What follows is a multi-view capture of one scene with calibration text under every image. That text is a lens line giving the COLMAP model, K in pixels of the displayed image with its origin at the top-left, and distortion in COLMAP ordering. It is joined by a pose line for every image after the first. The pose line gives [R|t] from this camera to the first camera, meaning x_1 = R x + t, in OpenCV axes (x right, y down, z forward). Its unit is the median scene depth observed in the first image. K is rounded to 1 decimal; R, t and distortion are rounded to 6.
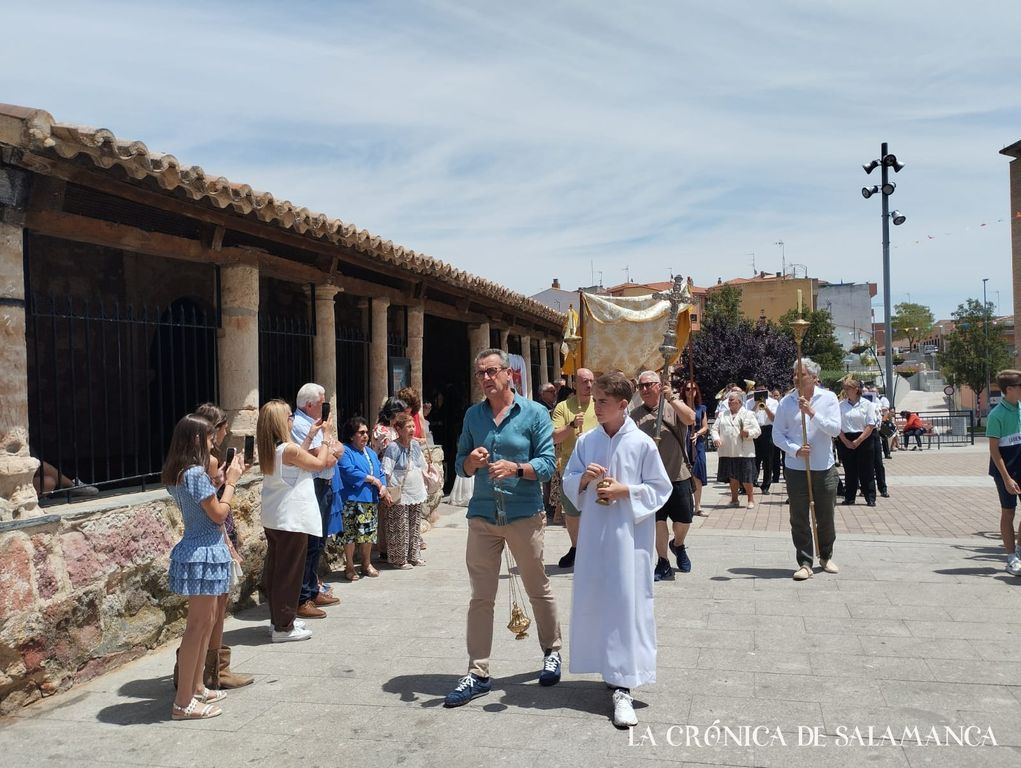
lens RADIAL K [[848.5, 0, 498.3], [0, 848.5, 382.7], [0, 0, 1]] dist [0.103527, -0.131734]
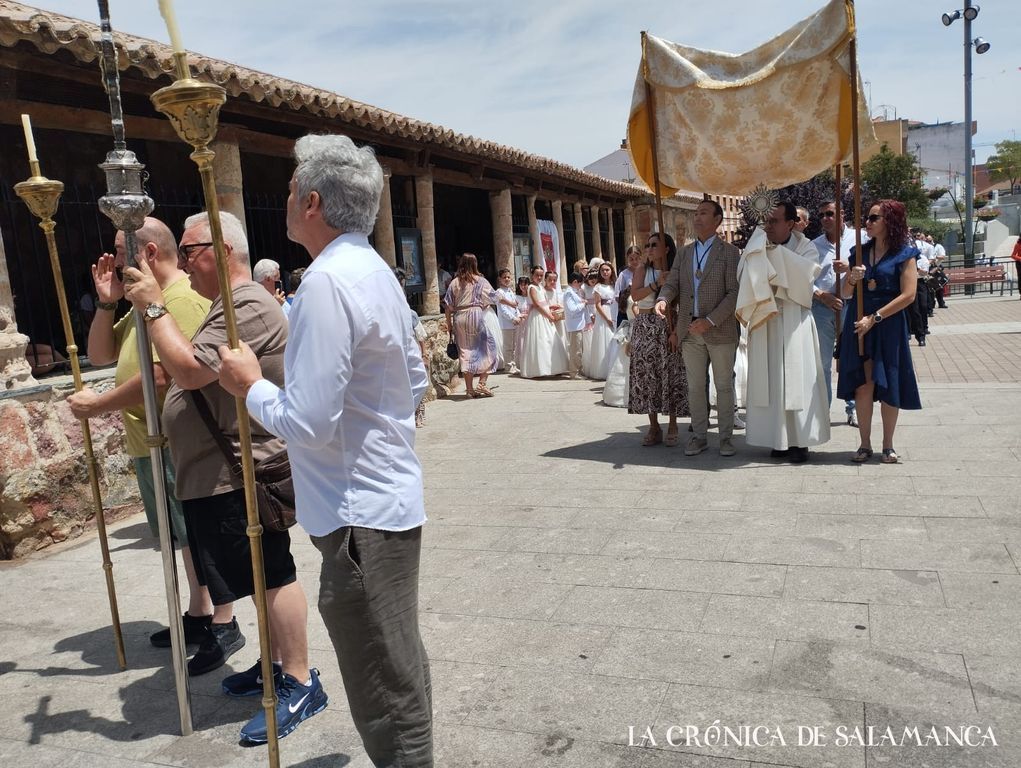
lens RADIAL K [[842.2, 0, 505.9], [0, 842.2, 382.8], [0, 0, 1]] dist [0.100736, -0.133263]
pose [[0.993674, -0.033929, -0.107056, 0.137012], [0.049549, 0.987924, 0.146803, 0.013198], [0.100782, -0.151179, 0.983355, -0.014072]]
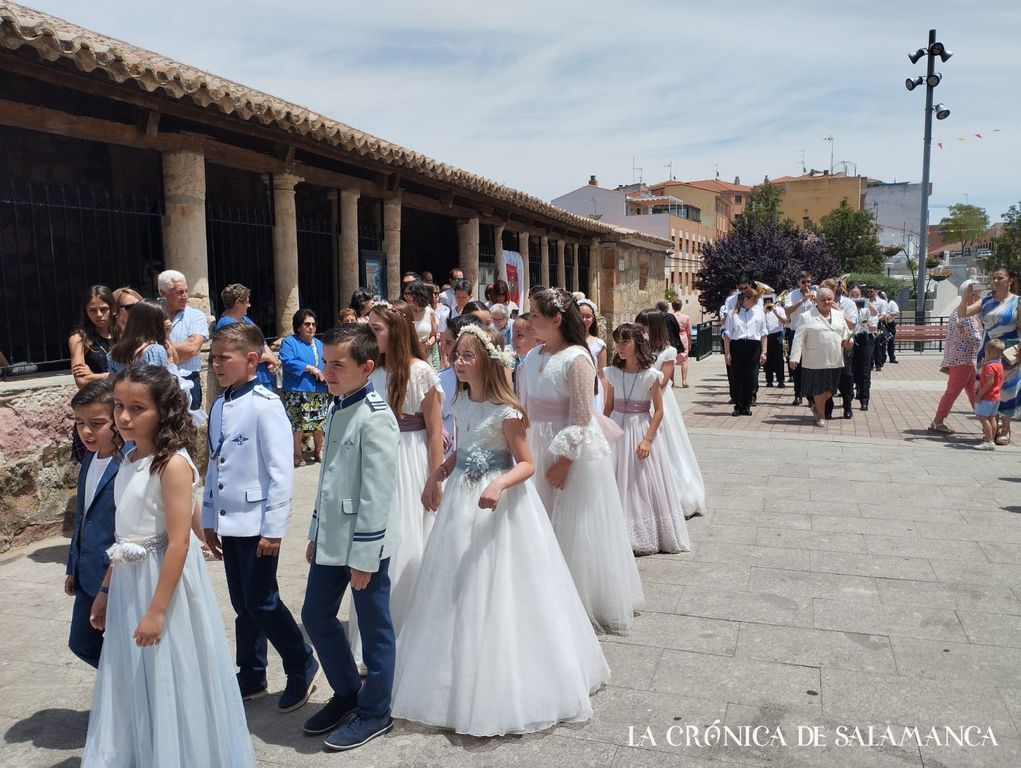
lens RADIAL K [[842.8, 0, 503.8], [0, 842.8, 386.0], [0, 0, 1]] dist [0.094948, -0.122192]
pose [[0.998100, 0.023256, -0.057052, 0.131669], [-0.016218, 0.992536, 0.120866, 0.007172], [0.059437, -0.119711, 0.991028, 0.000895]]
